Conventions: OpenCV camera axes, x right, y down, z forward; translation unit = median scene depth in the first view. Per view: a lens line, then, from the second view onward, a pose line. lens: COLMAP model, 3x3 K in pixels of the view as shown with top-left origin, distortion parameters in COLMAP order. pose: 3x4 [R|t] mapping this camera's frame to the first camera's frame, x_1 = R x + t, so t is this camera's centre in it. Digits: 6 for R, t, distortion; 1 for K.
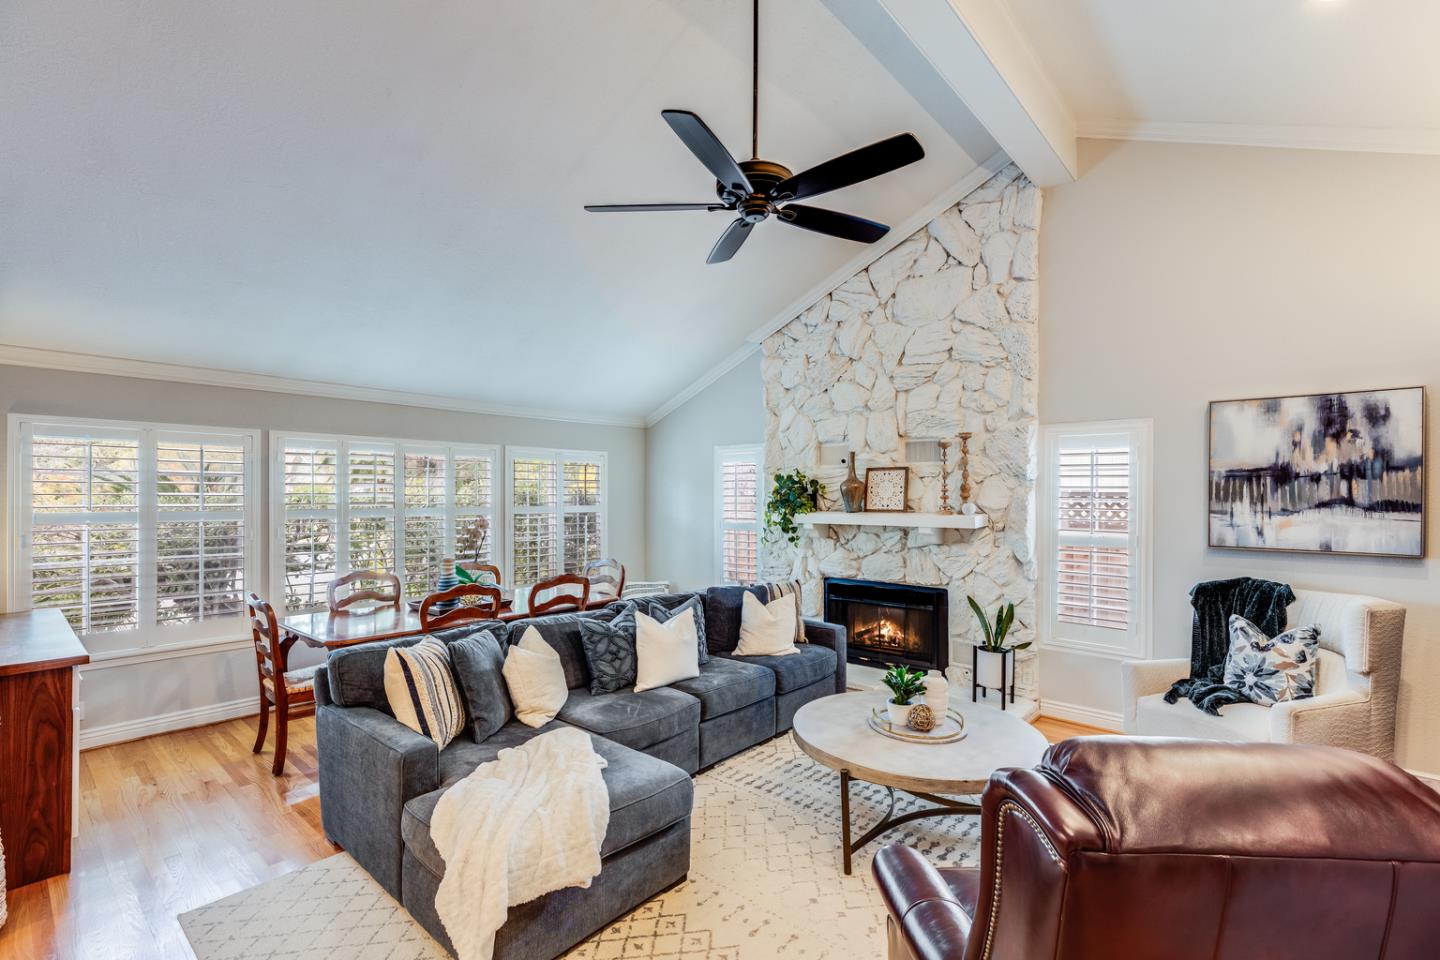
lens RADIAL K [[645.2, 0, 723.5], [0, 645.2, 494.7], [0, 0, 1]] dist [0.003499, -0.000780]
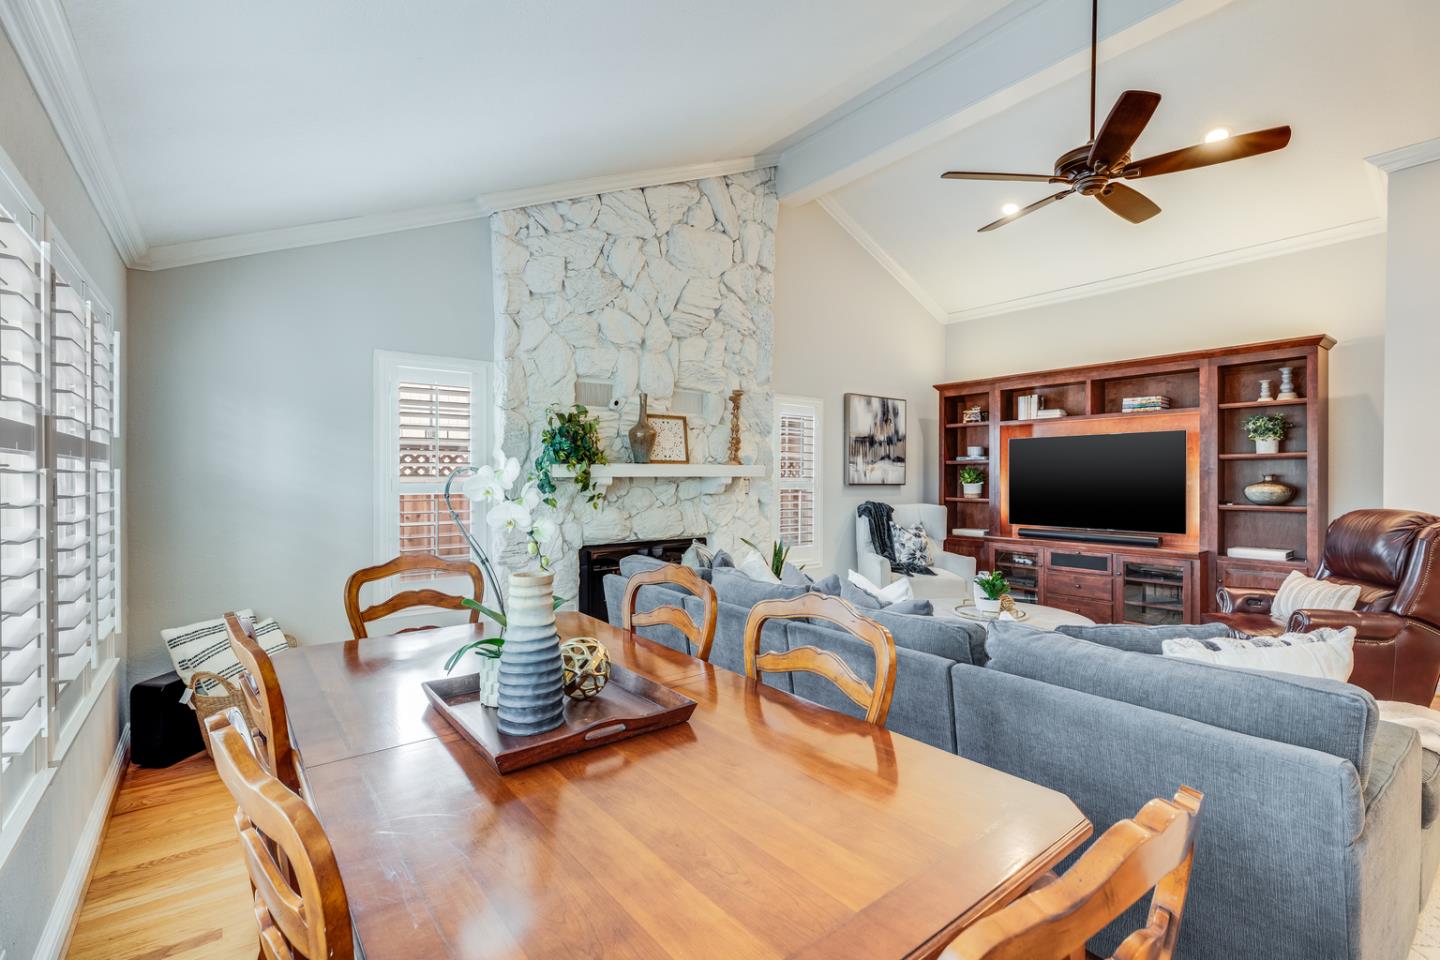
lens RADIAL K [[645.2, 0, 717.8], [0, 645.2, 474.3], [0, 0, 1]] dist [0.003499, -0.000780]
pose [[0.196415, 0.000167, 0.980521, -0.661714], [-0.004207, 0.999991, 0.000672, 0.042510], [-0.980512, -0.004257, 0.196414, 0.763858]]
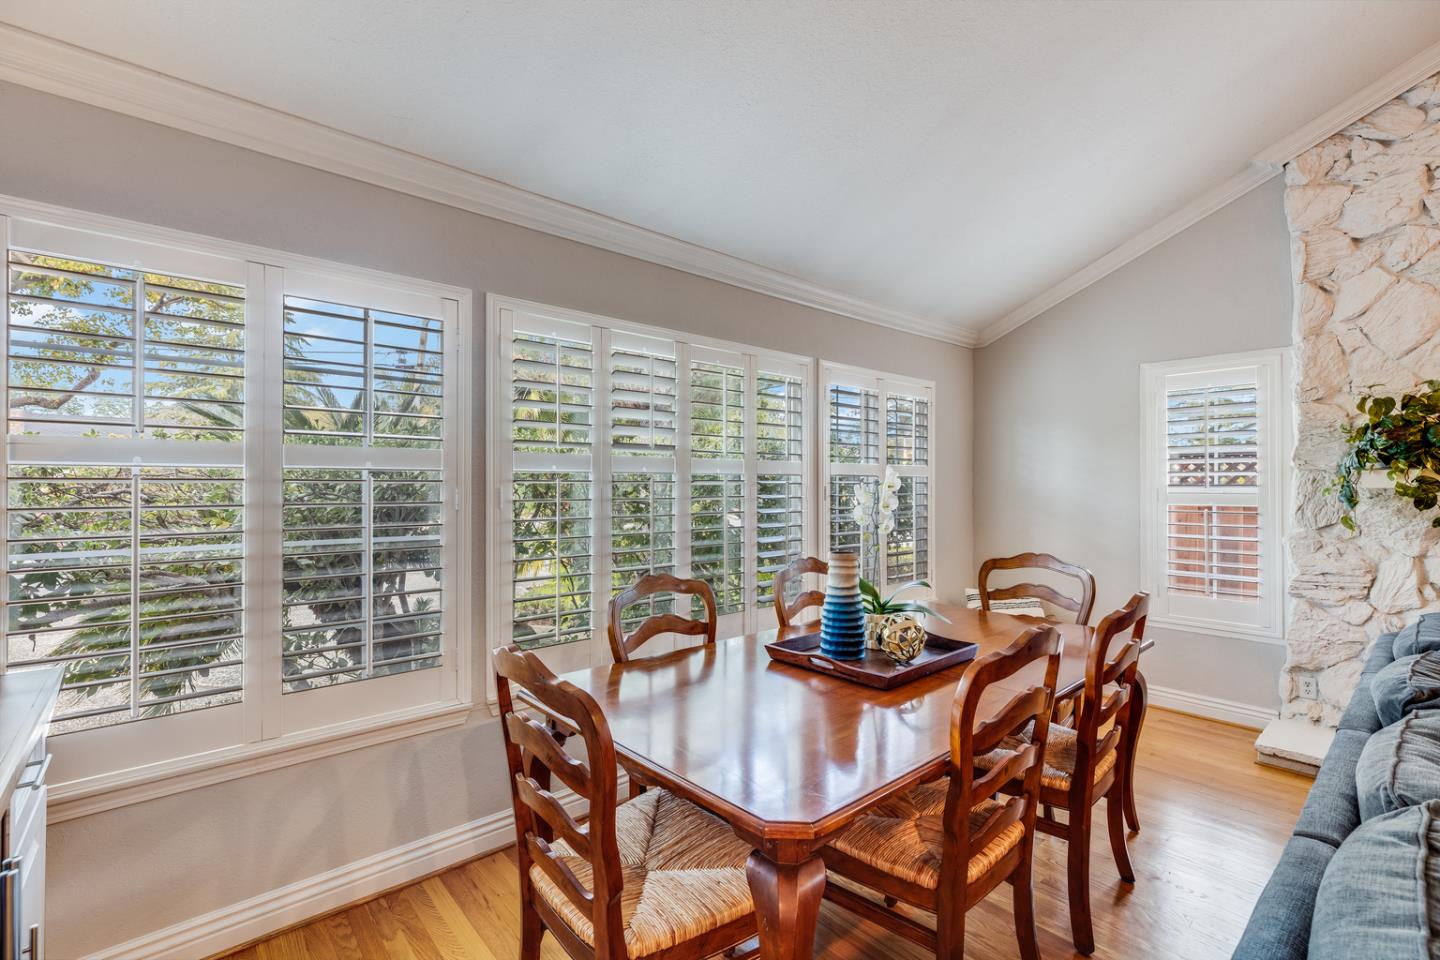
lens RADIAL K [[645.2, 0, 725.2], [0, 645.2, 478.6], [0, 0, 1]] dist [0.003499, -0.000780]
pose [[0.992317, 0.000650, -0.123723, -0.412686], [-0.001261, 0.999987, -0.004860, 0.042712], [0.123718, 0.004978, 0.992305, 0.473616]]
